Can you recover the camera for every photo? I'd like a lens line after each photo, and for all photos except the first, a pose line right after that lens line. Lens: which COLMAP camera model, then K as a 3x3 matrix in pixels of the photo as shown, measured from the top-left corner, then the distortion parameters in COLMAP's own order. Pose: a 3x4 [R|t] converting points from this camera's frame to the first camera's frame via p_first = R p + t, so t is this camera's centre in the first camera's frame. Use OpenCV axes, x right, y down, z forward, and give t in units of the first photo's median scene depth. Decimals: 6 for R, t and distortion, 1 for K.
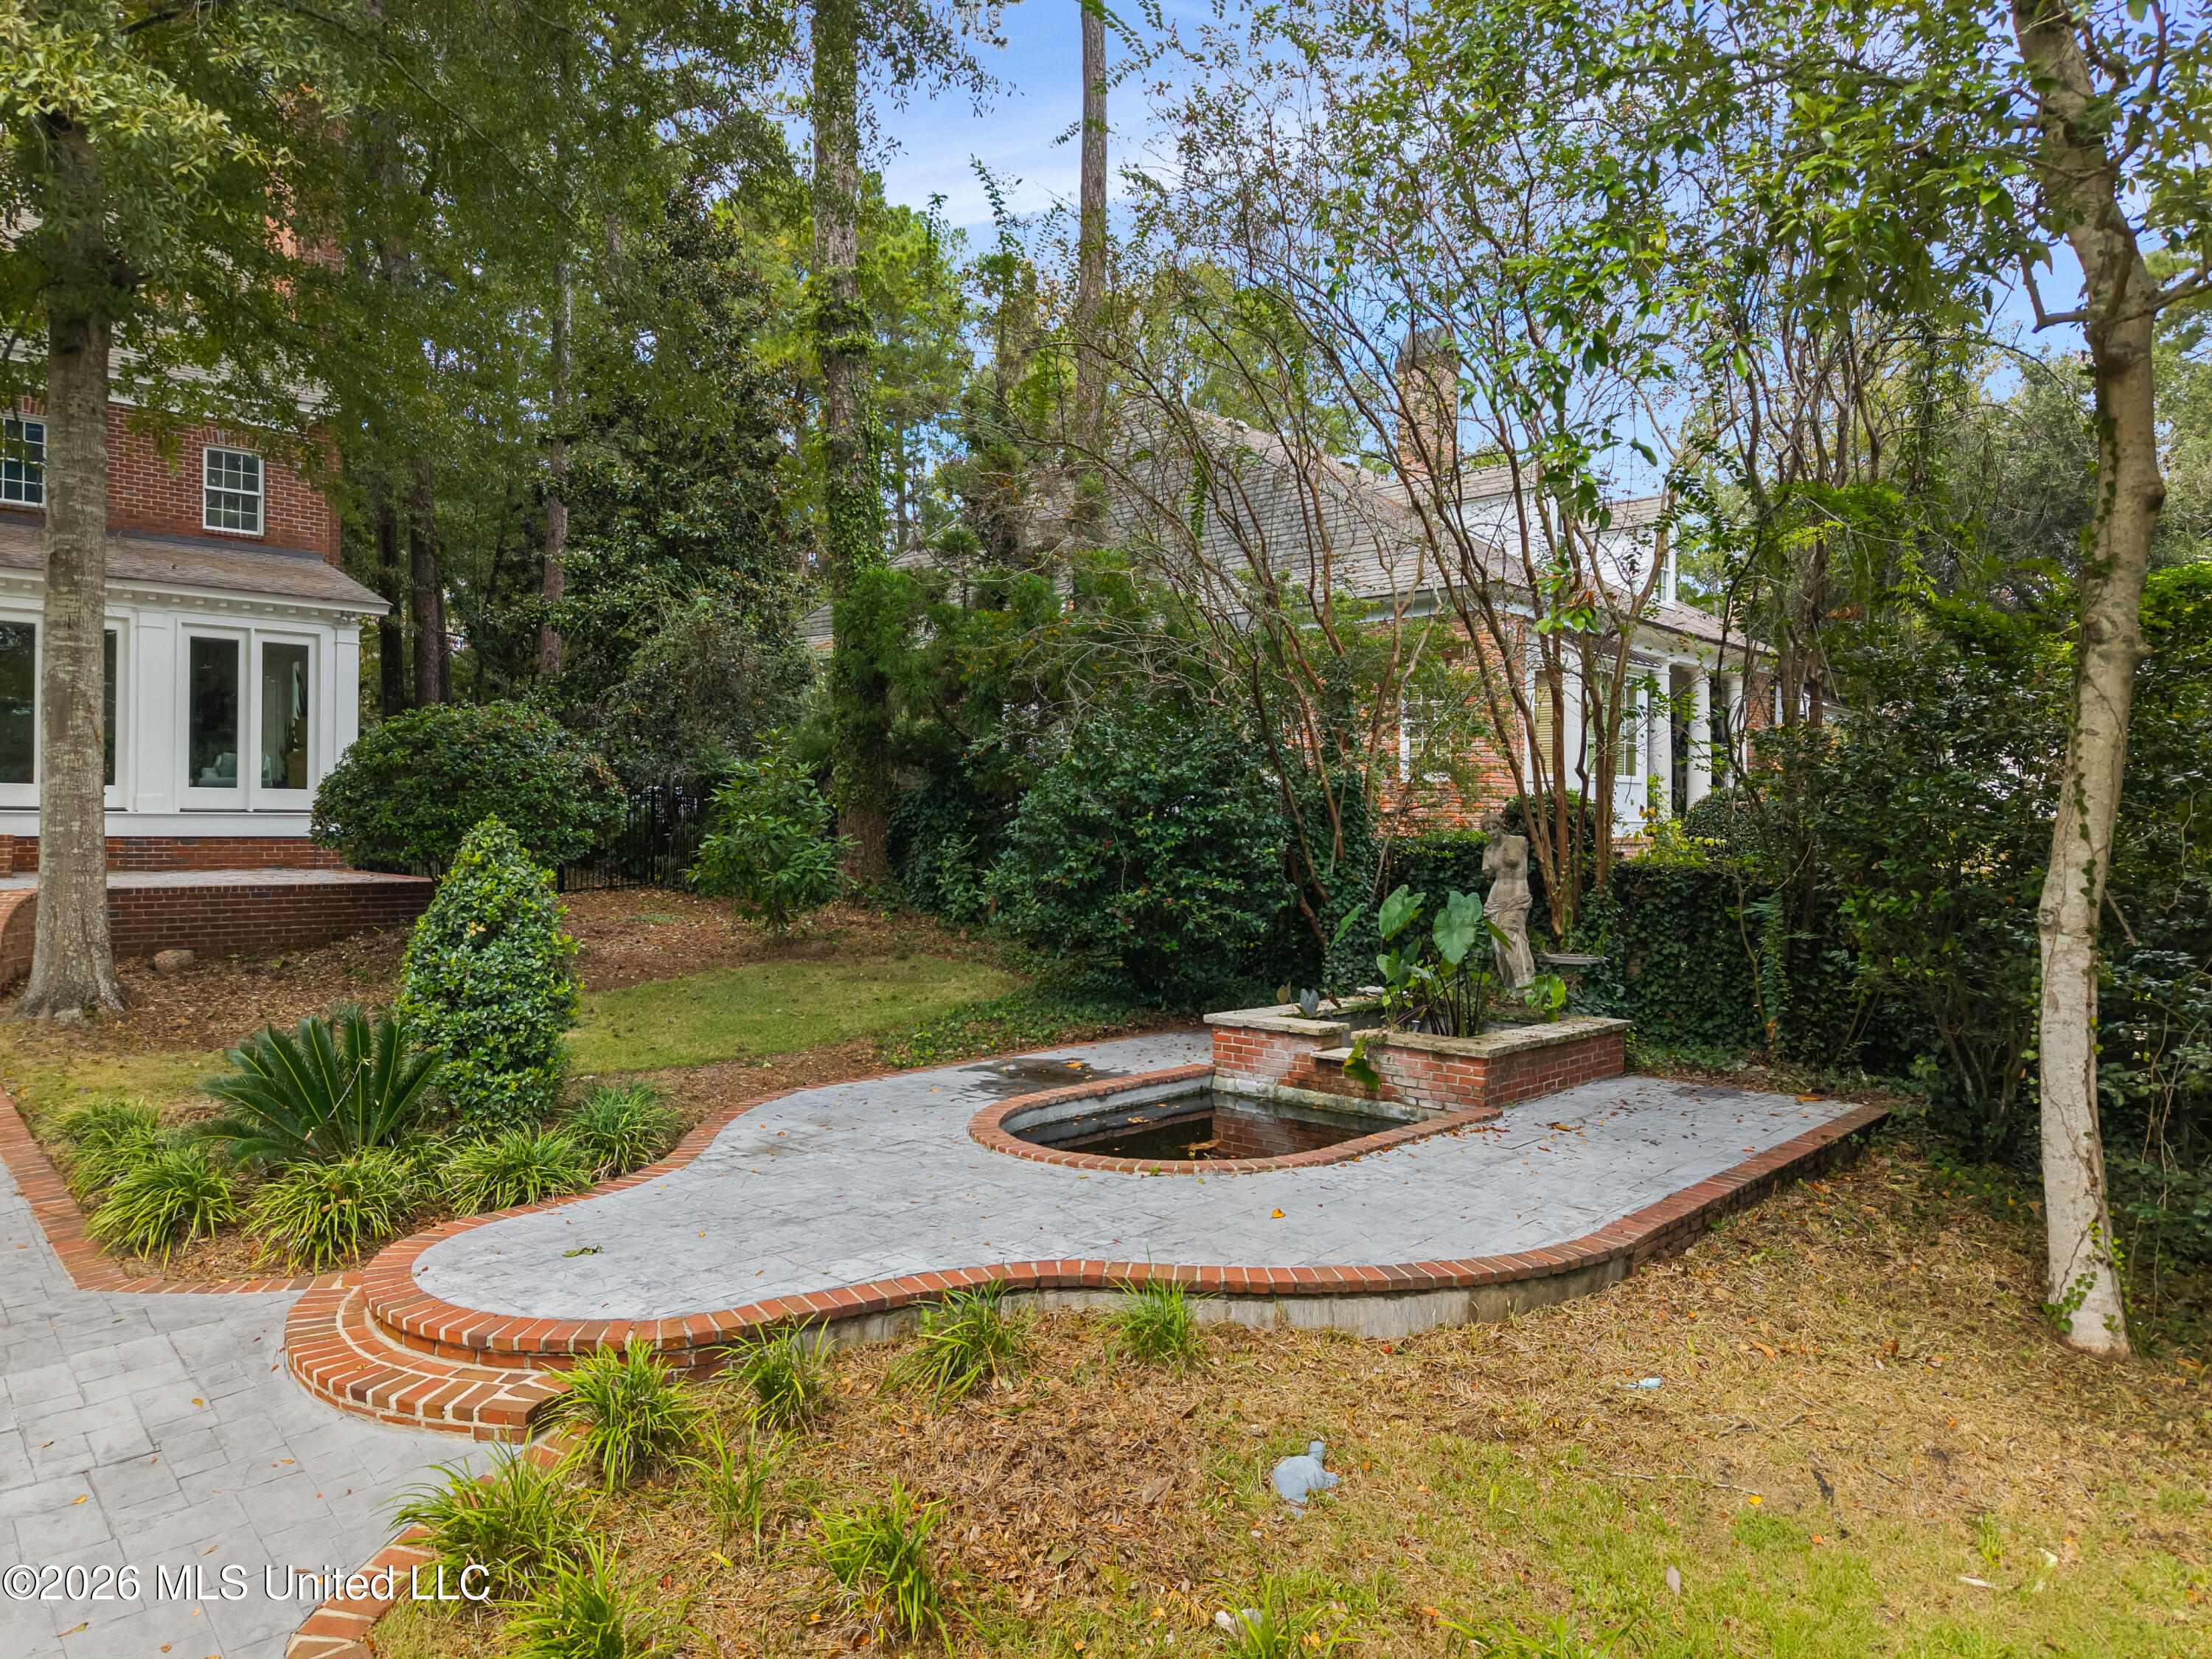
lens RADIAL K [[1517.1, 0, 1106.0], [0, 1517.1, 829.5], [0, 0, 1]] dist [0.072831, -0.071351]
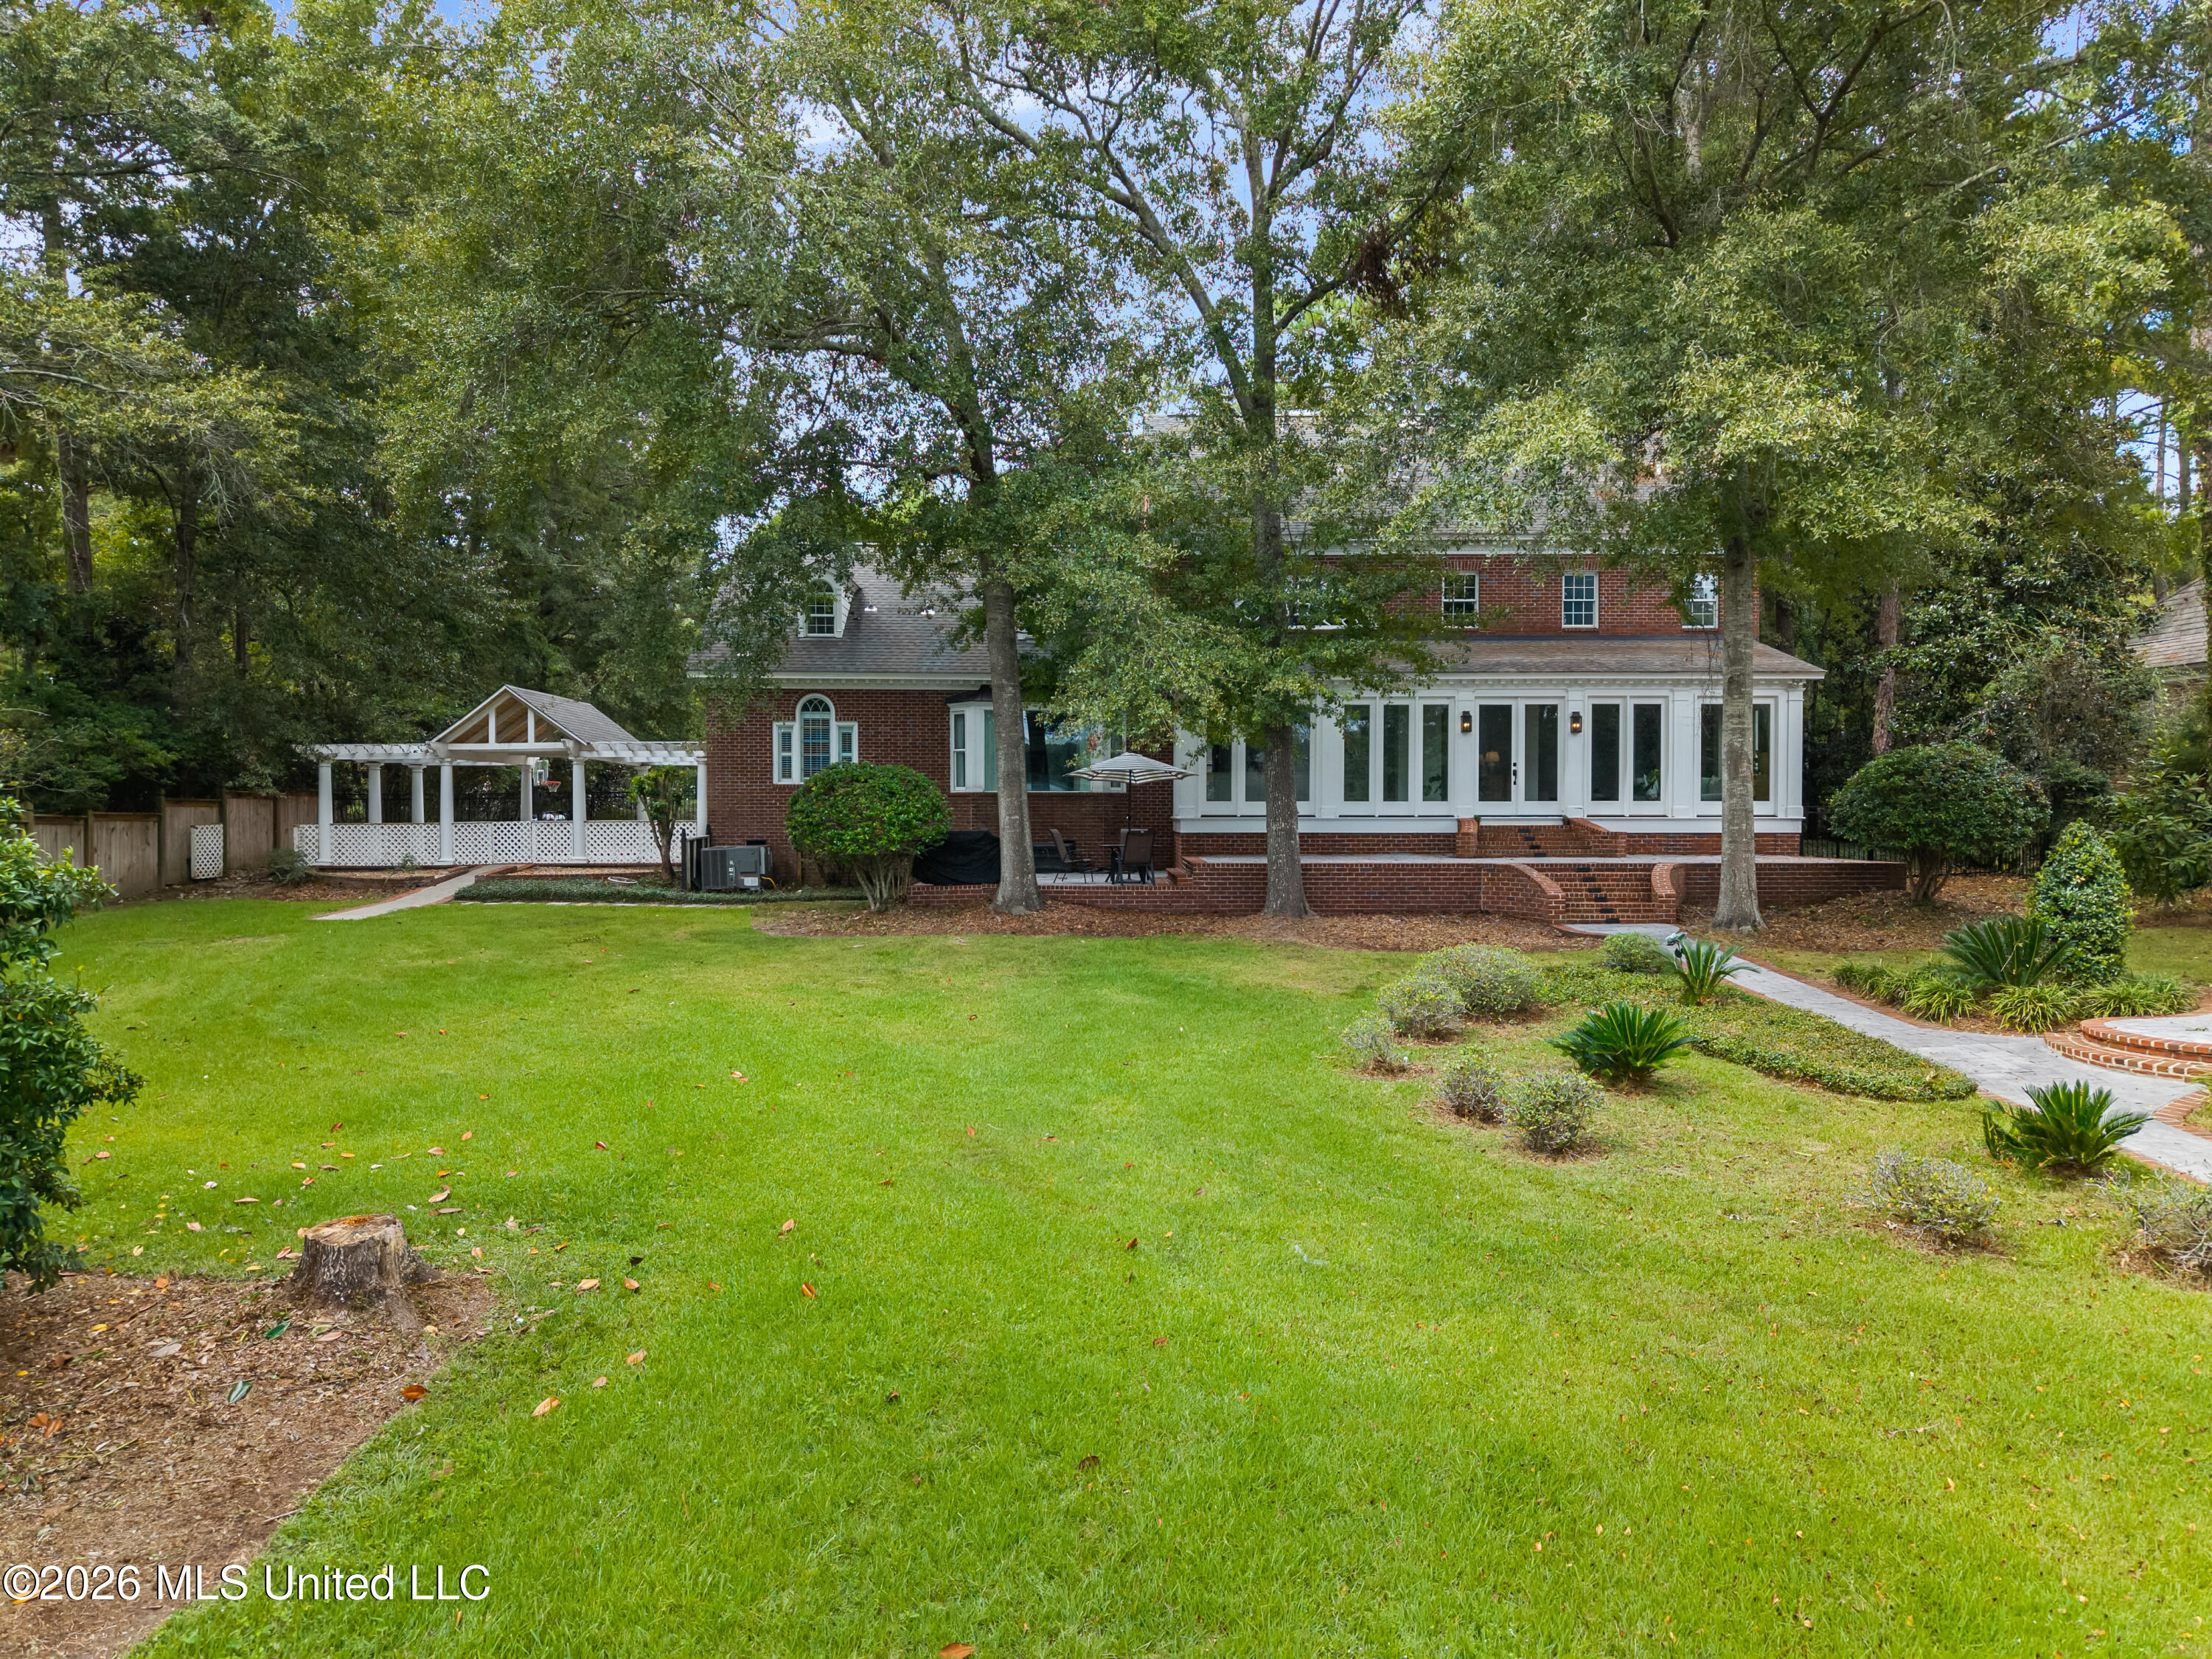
lens RADIAL K [[1517.1, 0, 1106.0], [0, 1517.1, 829.5], [0, 0, 1]] dist [0.072831, -0.071351]
pose [[0.749994, -0.004170, -0.661431, -0.024555], [0.003820, 0.999991, -0.001972, 0.001501], [0.661433, -0.001048, 0.750003, -0.585707]]
